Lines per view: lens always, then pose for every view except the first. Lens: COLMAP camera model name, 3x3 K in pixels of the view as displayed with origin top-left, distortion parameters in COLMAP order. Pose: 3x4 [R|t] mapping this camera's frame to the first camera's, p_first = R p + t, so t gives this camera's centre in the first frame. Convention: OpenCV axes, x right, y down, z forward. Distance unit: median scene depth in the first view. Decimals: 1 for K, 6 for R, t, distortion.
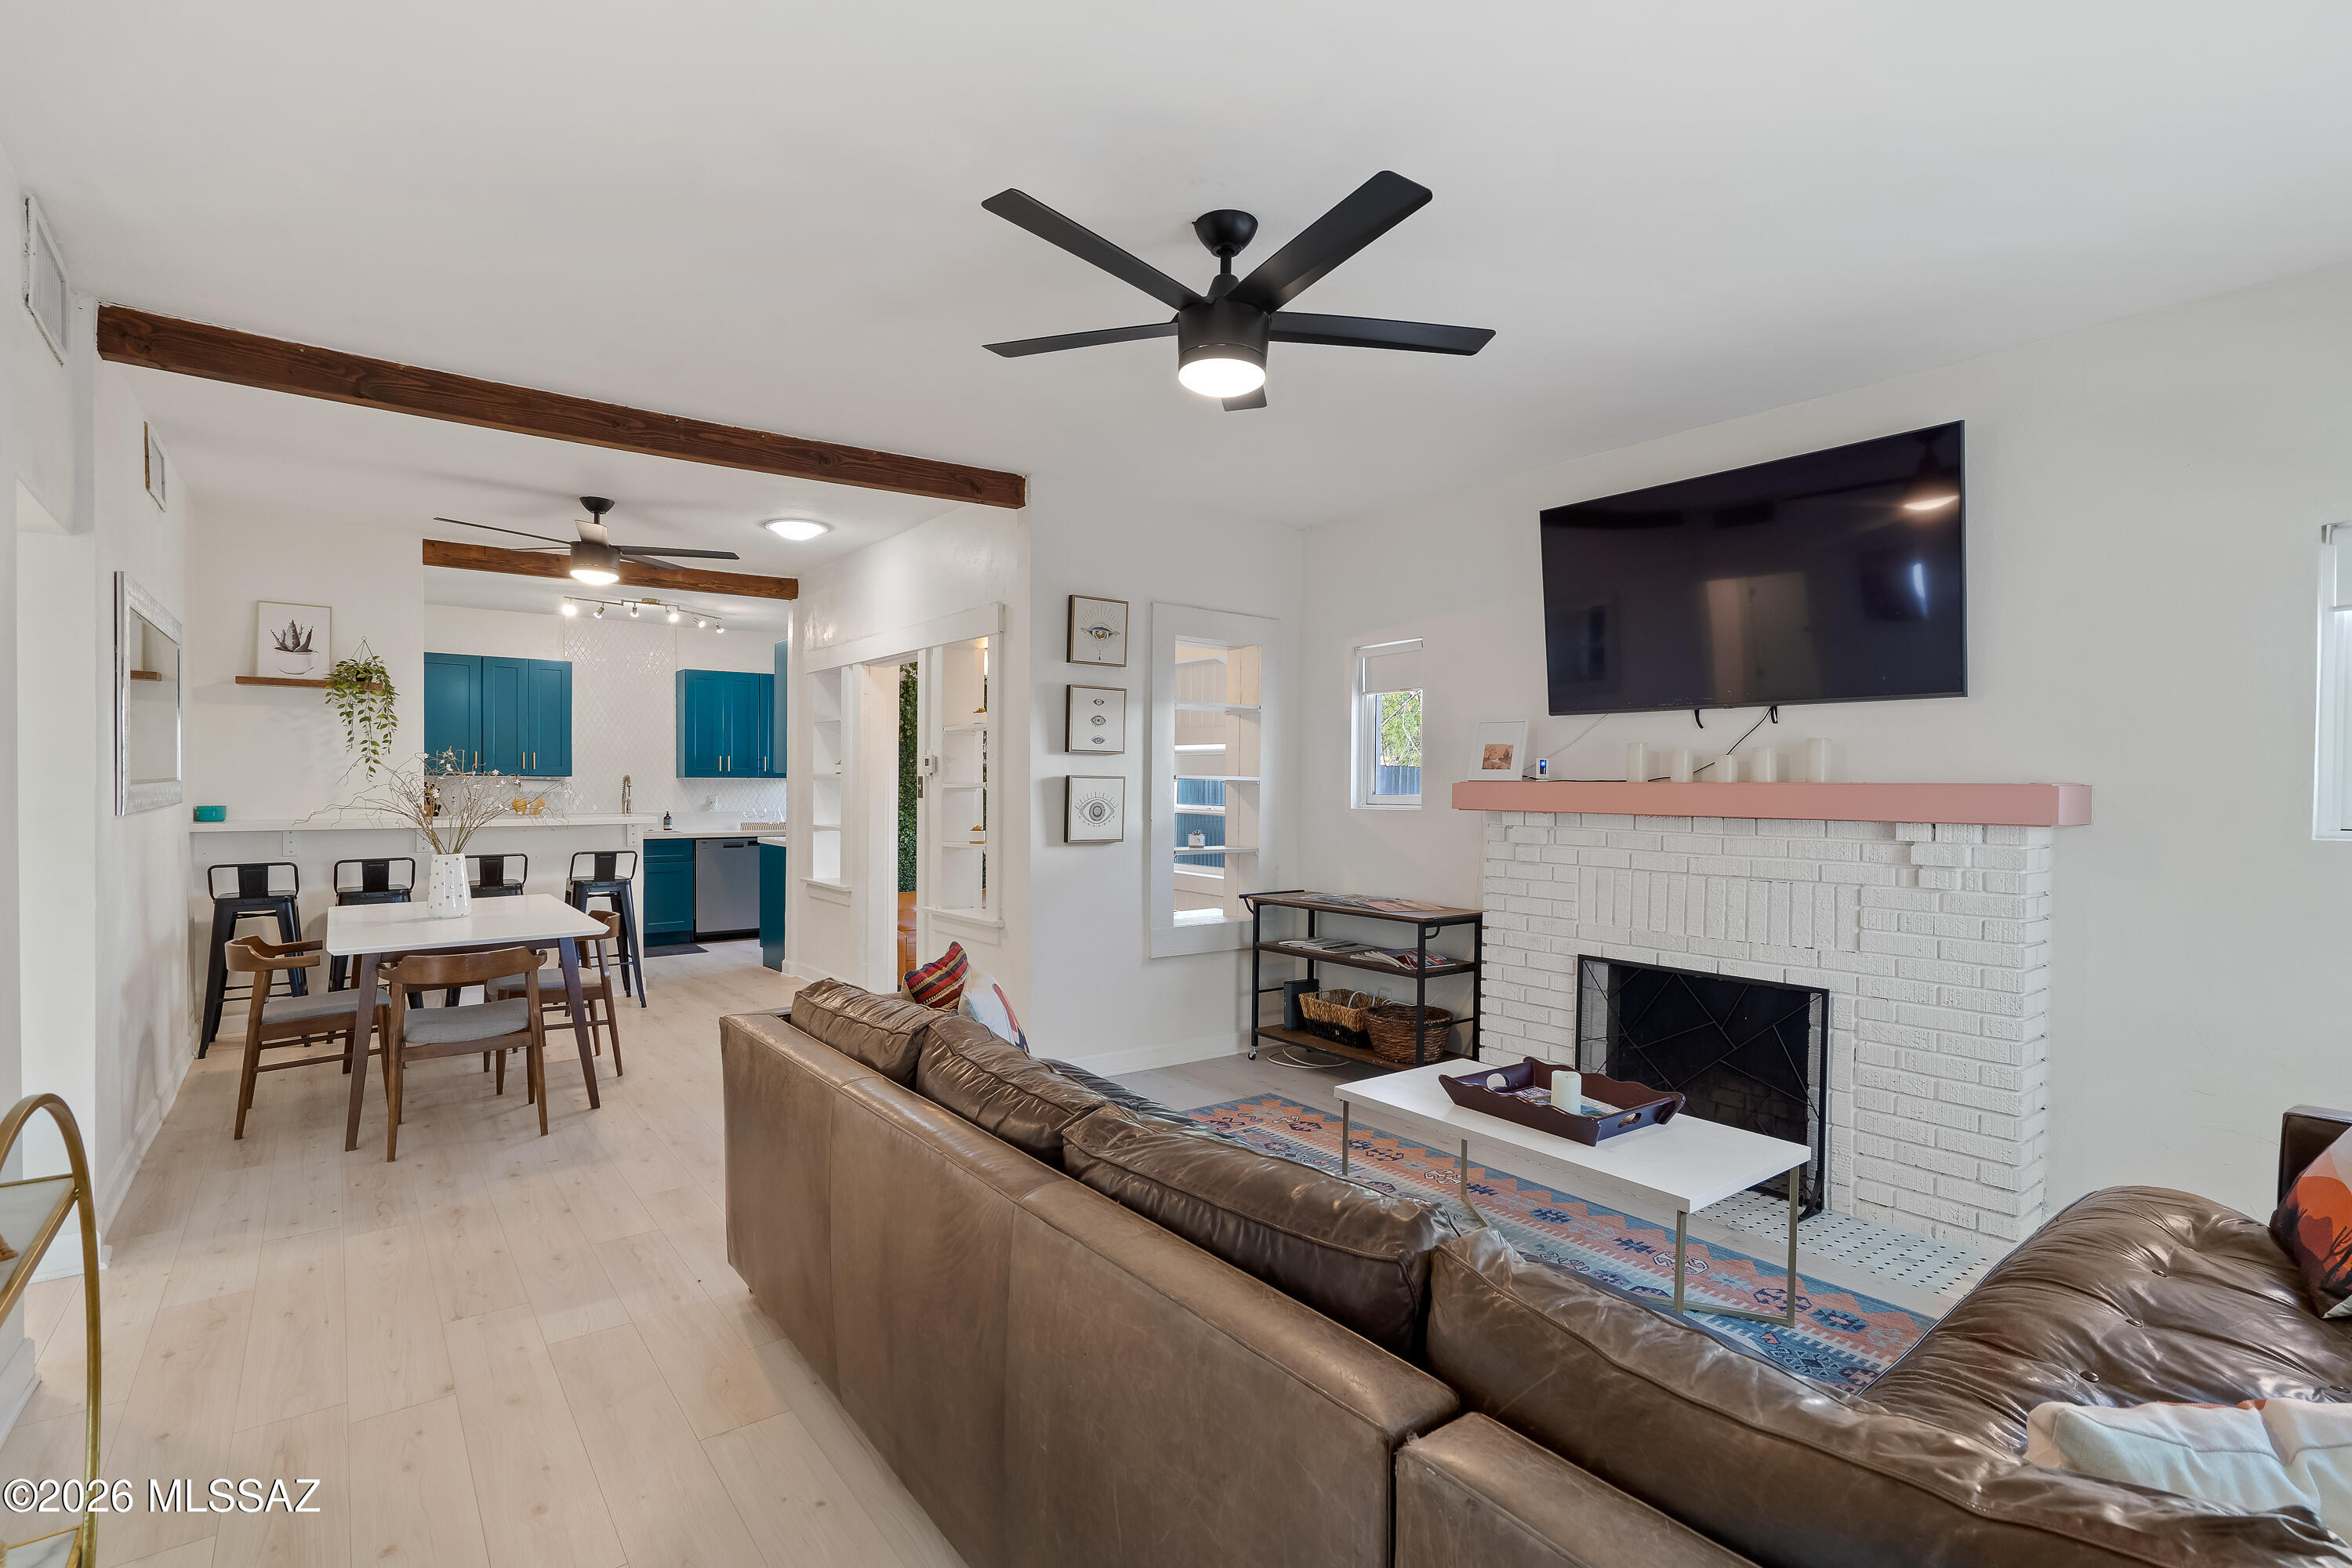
lens RADIAL K [[1104.6, 0, 1168.5], [0, 1104.6, 795.3], [0, 0, 1]] dist [-0.005408, 0.002864]
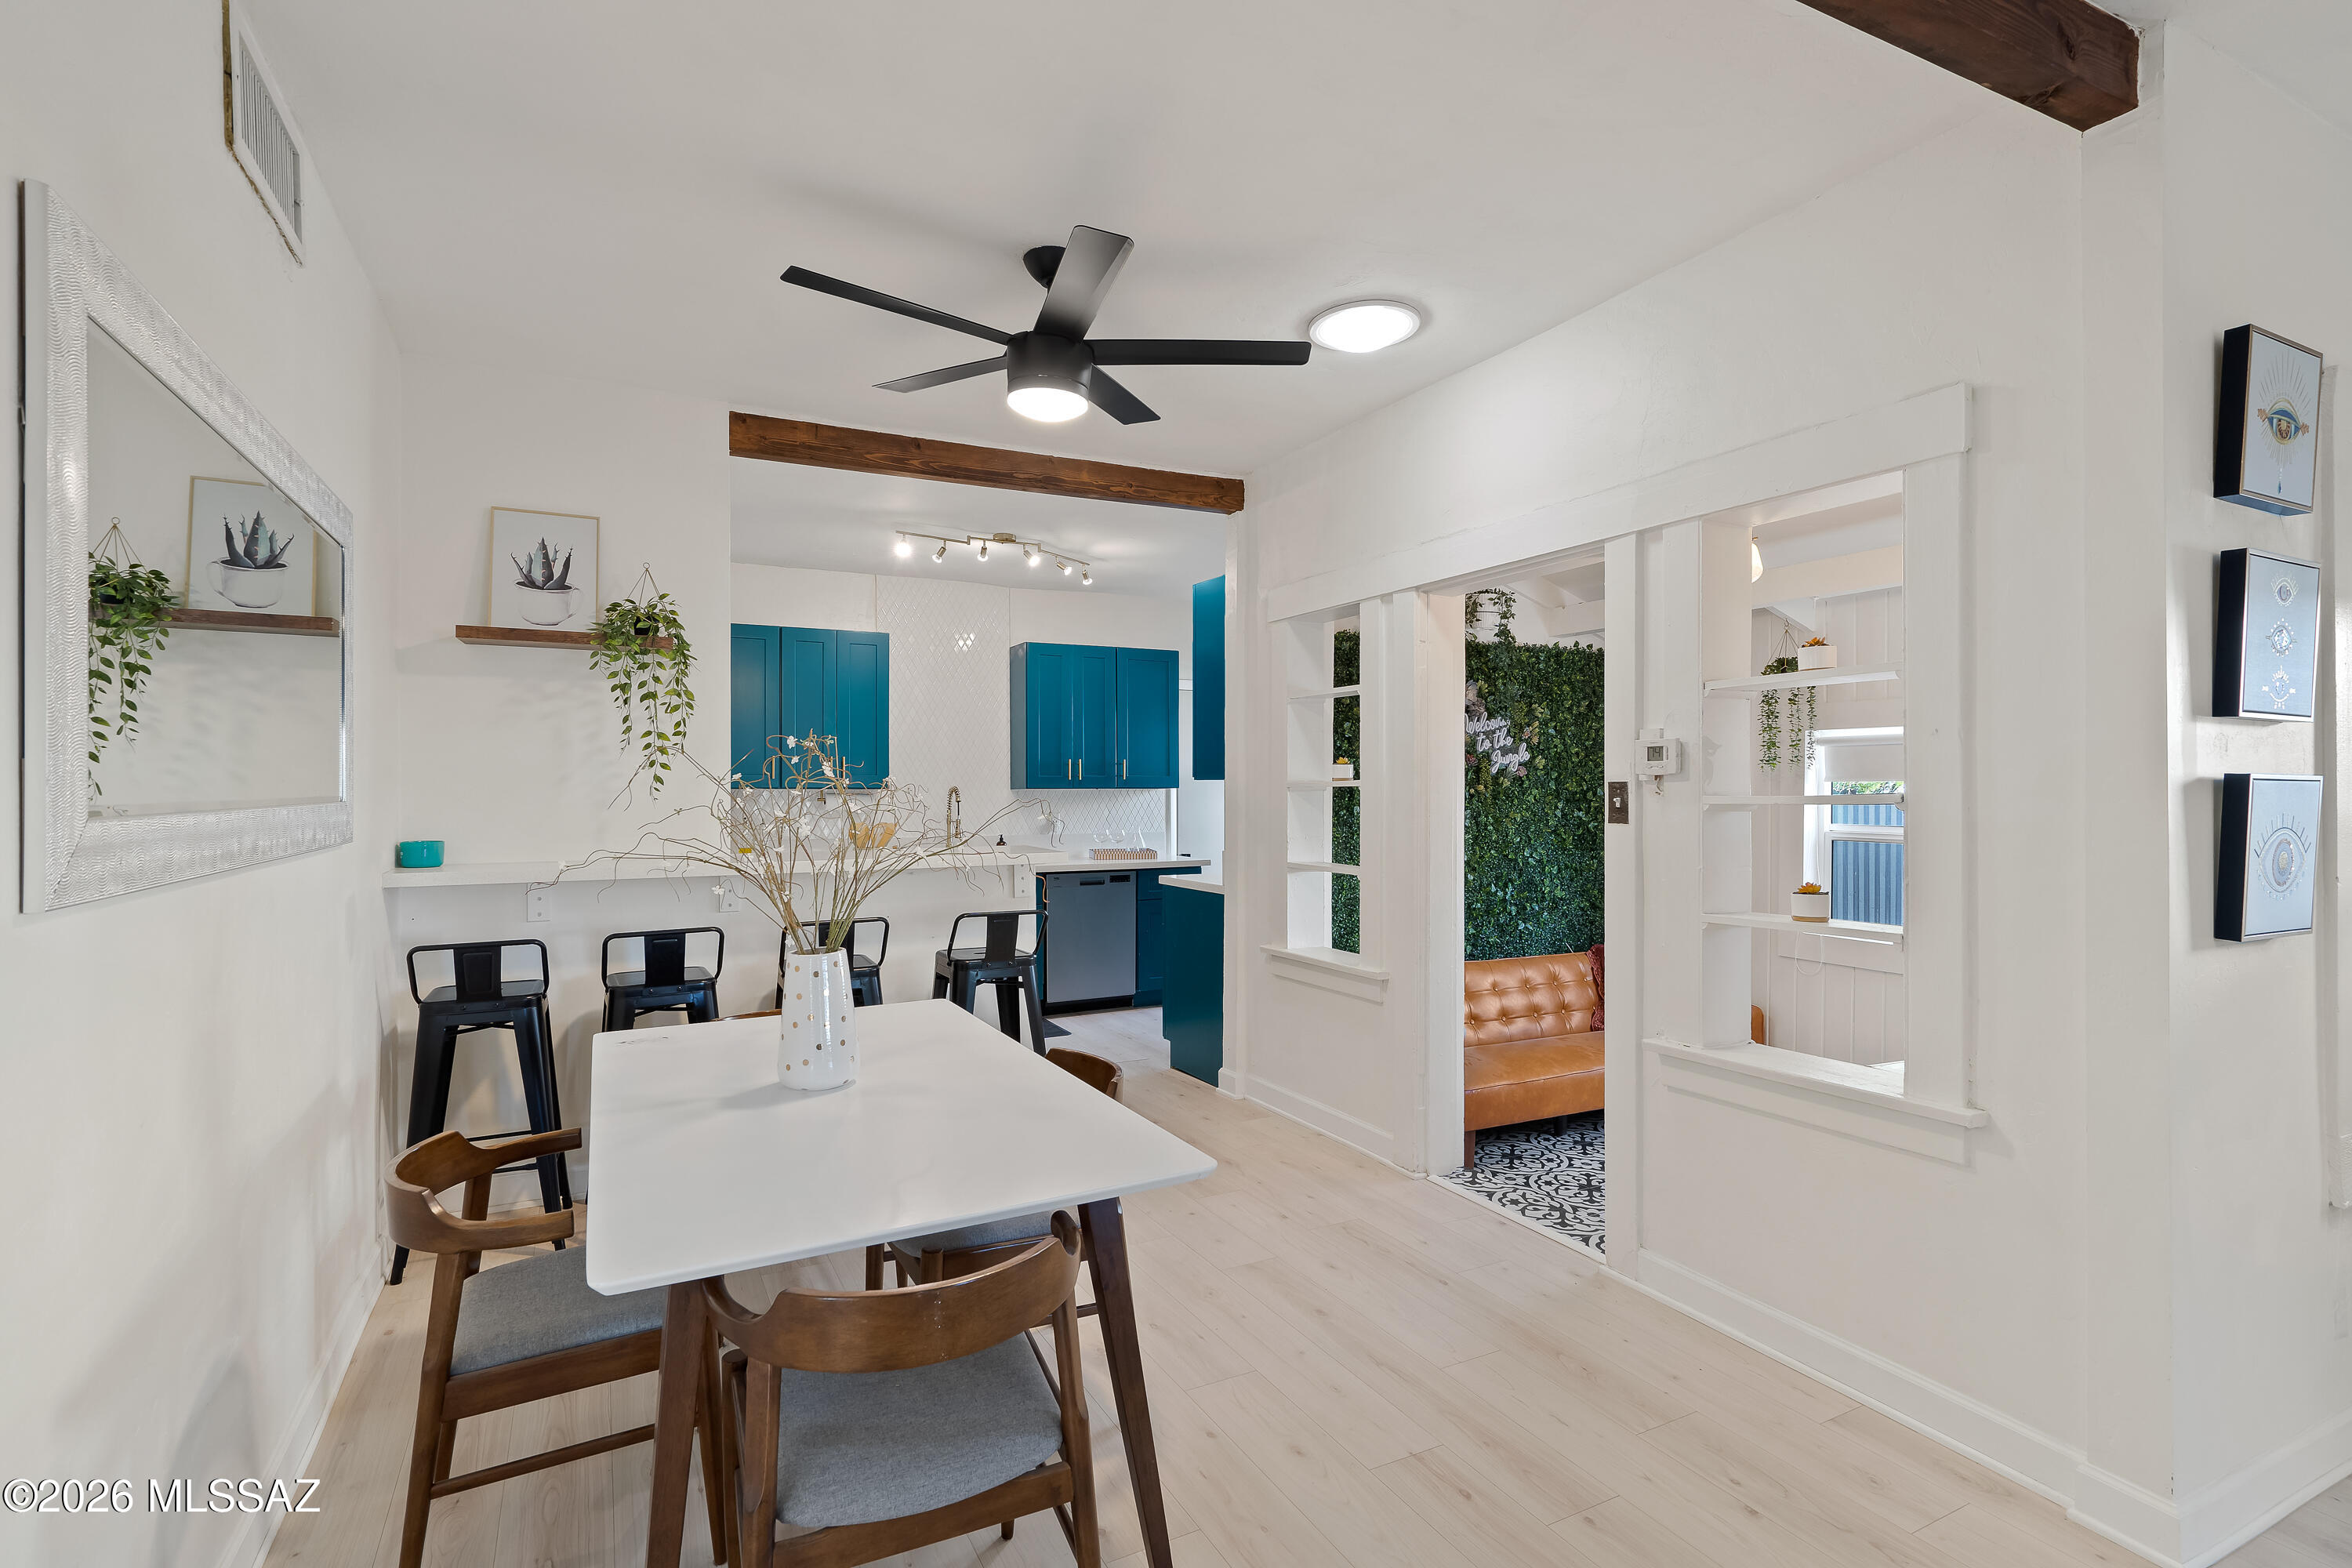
lens RADIAL K [[1104.6, 0, 1161.9], [0, 1104.6, 785.0], [0, 0, 1]] dist [-0.005408, 0.002864]
pose [[0.984159, -0.009251, -0.177047, -0.343794], [0.006274, 0.999830, -0.017367, -0.008033], [0.177177, 0.015981, 0.984049, 0.453514]]
